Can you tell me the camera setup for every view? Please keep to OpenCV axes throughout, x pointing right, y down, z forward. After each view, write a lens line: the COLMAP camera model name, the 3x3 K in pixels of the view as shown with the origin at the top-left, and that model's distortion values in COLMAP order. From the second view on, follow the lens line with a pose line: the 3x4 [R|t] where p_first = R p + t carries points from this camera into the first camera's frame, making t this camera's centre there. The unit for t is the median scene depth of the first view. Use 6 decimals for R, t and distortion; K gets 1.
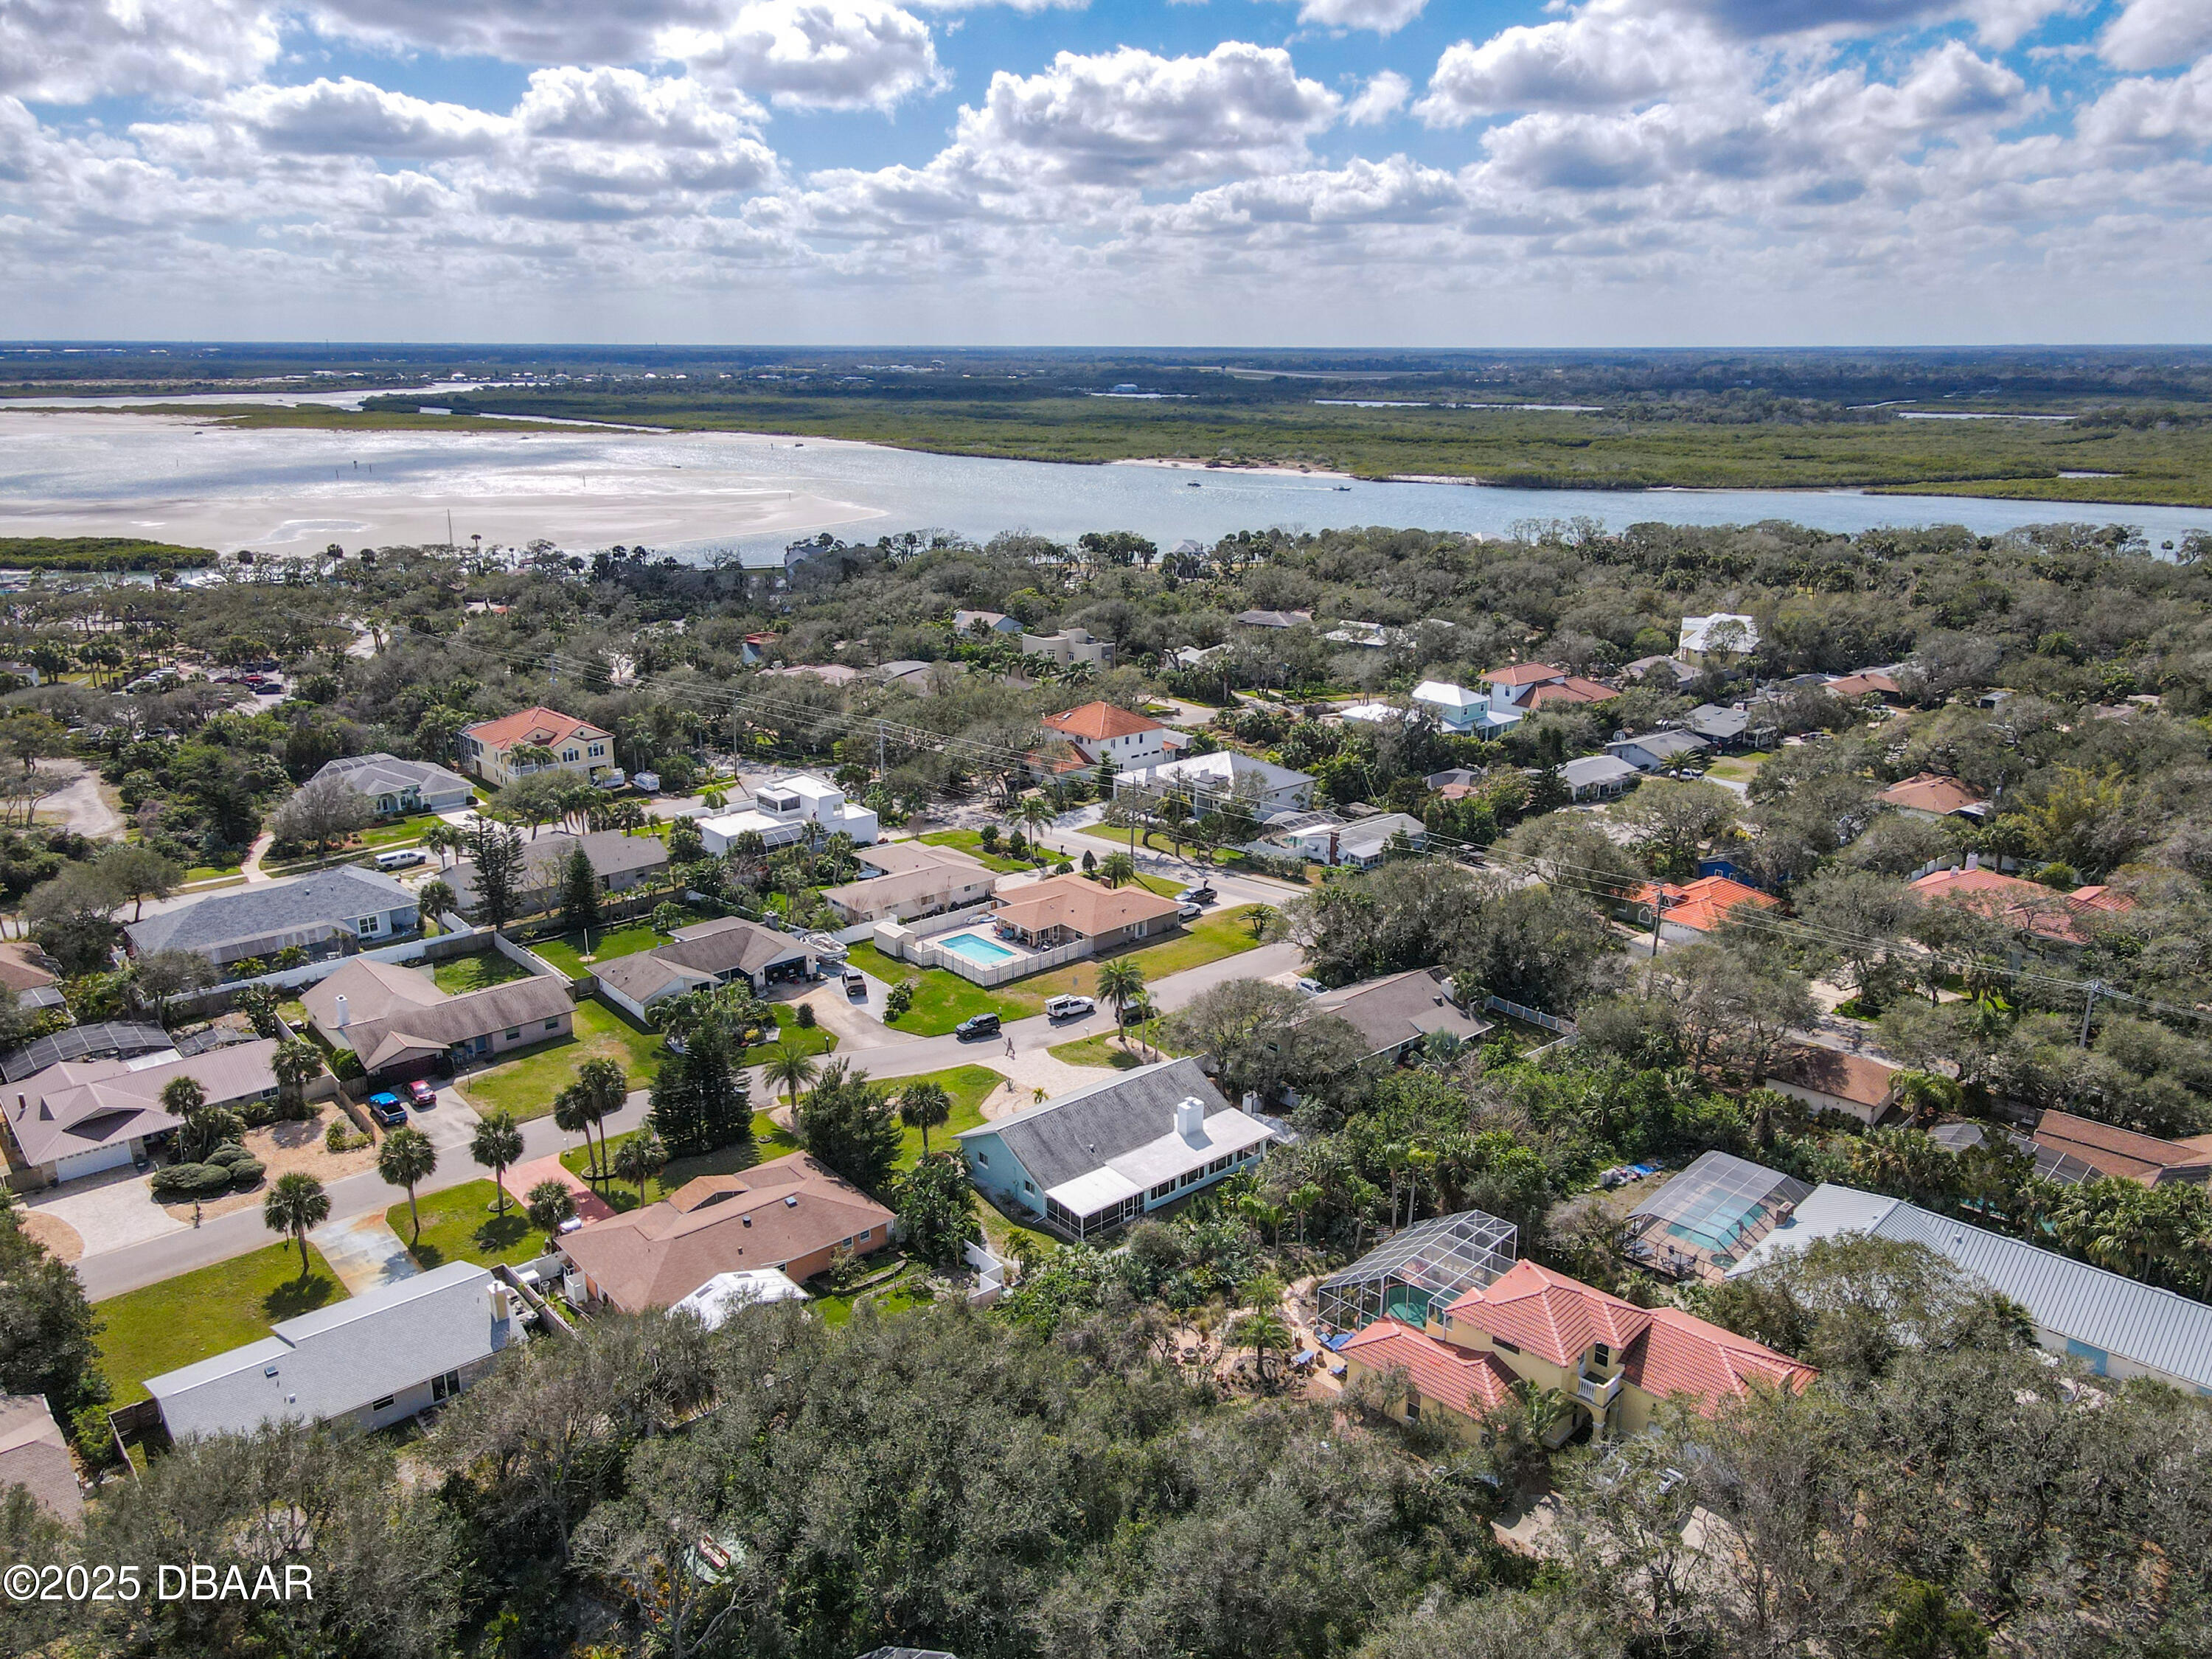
lens RADIAL K [[1647.5, 0, 1106.4], [0, 1647.5, 842.3], [0, 0, 1]] dist [-0.006492, 0.022585]
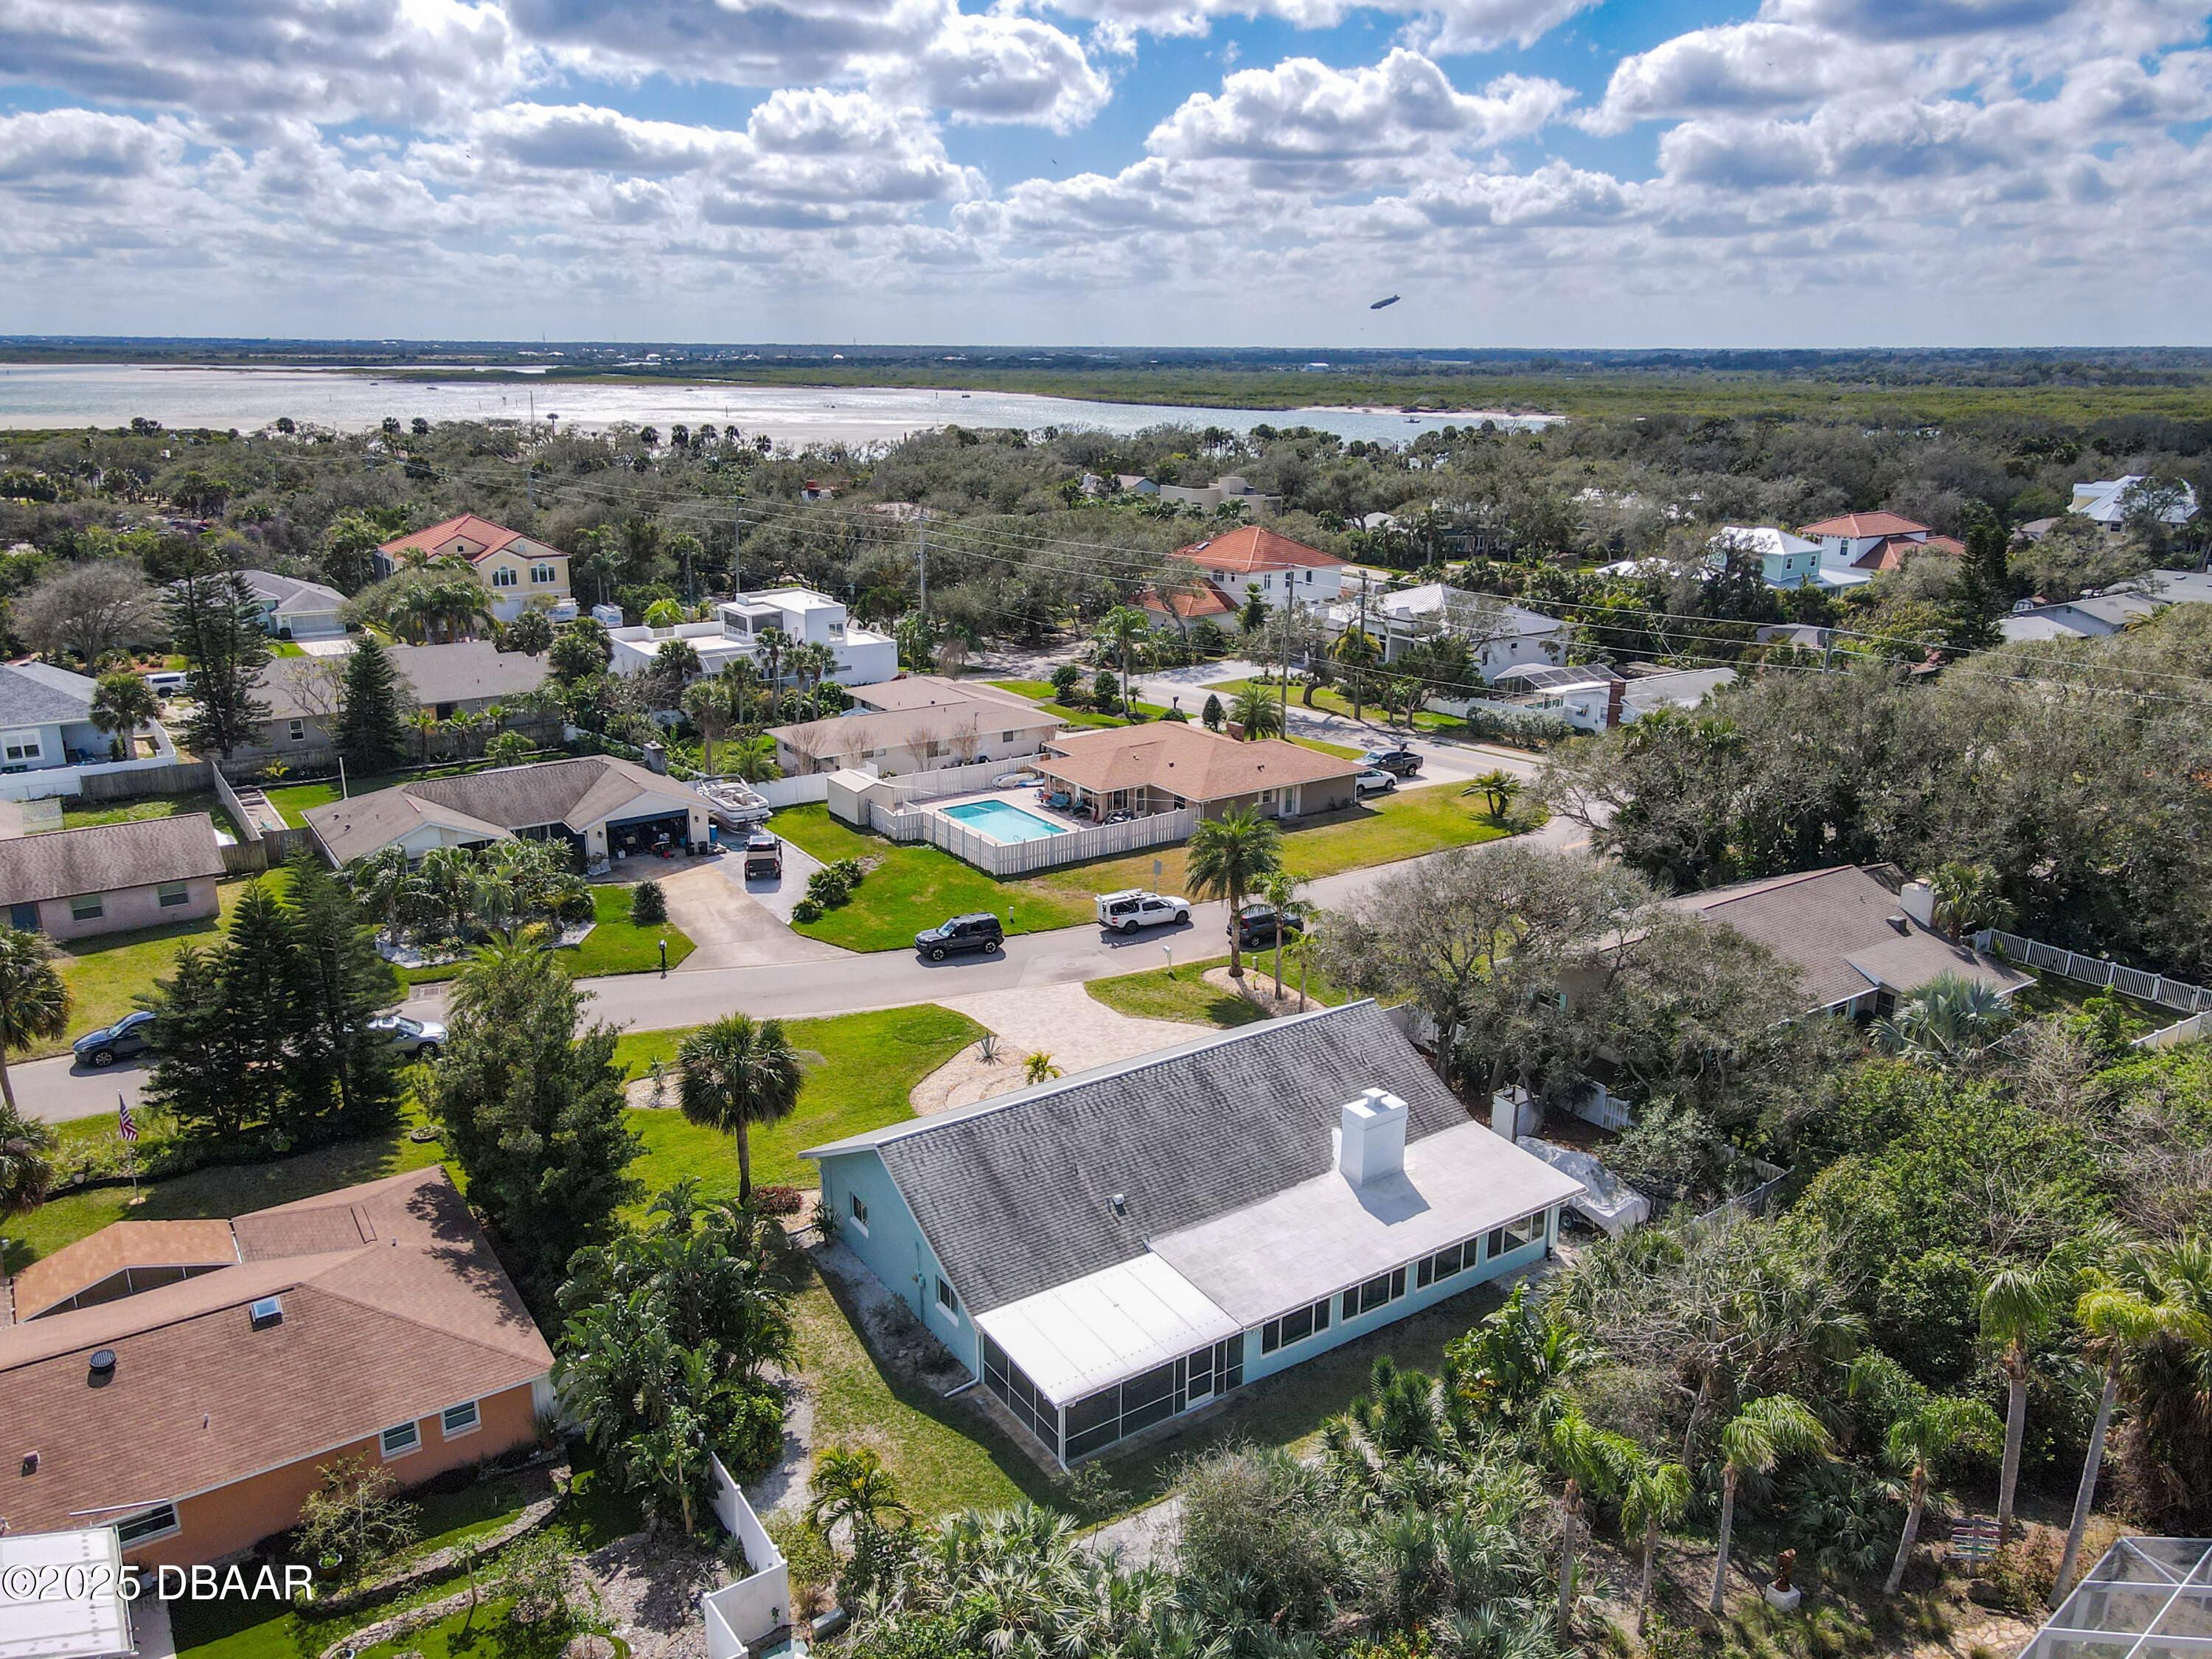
lens RADIAL K [[1647.5, 0, 1100.7], [0, 1647.5, 782.2], [0, 0, 1]] dist [-0.006492, 0.022585]
pose [[0.993203, 0.034271, -0.111232, 0.018557], [-0.038613, 0.998565, -0.037120, 0.068046], [0.109801, 0.041163, 0.993101, 0.412677]]
